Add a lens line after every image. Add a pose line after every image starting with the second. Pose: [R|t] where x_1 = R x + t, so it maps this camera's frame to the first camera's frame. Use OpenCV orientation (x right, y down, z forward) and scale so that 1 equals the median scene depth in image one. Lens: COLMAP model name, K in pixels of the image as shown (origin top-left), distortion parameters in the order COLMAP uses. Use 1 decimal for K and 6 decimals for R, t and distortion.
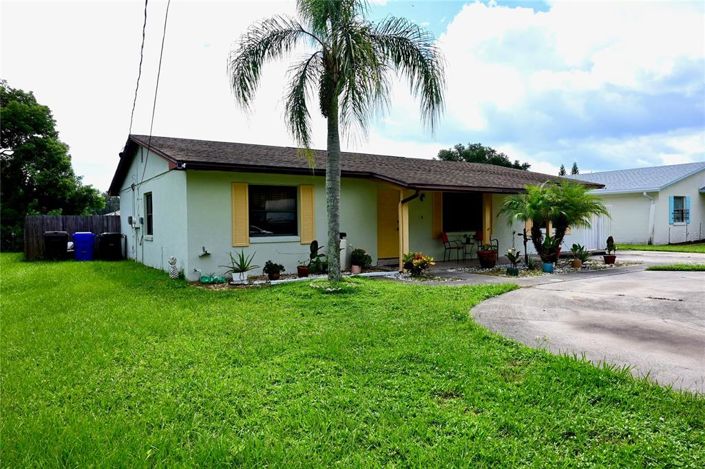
lens RADIAL K [[478.1, 0, 355.0], [0, 478.1, 232.7], [0, 0, 1]] dist [-0.007947, -0.002212]
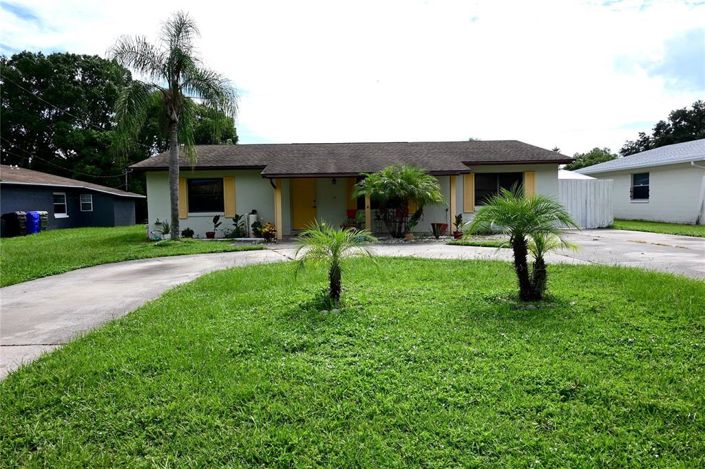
lens RADIAL K [[478.1, 0, 350.0], [0, 478.1, 240.6], [0, 0, 1]] dist [-0.007947, -0.002212]
pose [[0.855546, 0.032747, -0.516689, 0.496448], [-0.000008, 0.997999, 0.063237, 0.000722], [0.517726, -0.054098, 0.853834, -0.025351]]
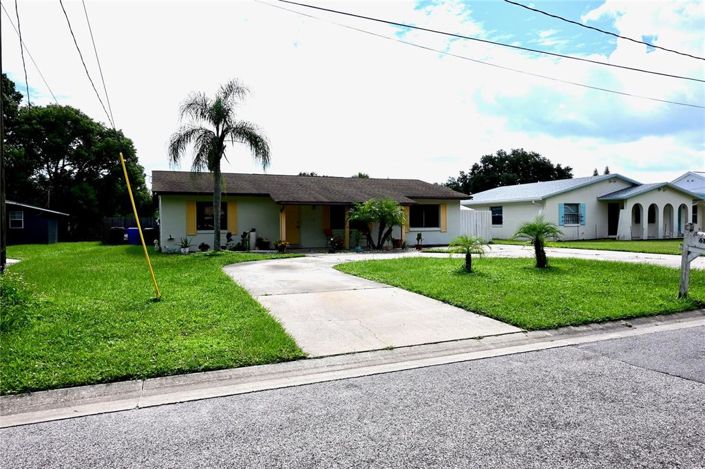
lens RADIAL K [[478.1, 0, 348.9], [0, 478.1, 229.4], [0, 0, 1]] dist [-0.007947, -0.002212]
pose [[0.981213, 0.006819, -0.192807, 0.344469], [-0.008739, 0.999920, -0.009108, 0.008655], [0.192730, 0.010622, 0.981194, -0.338985]]
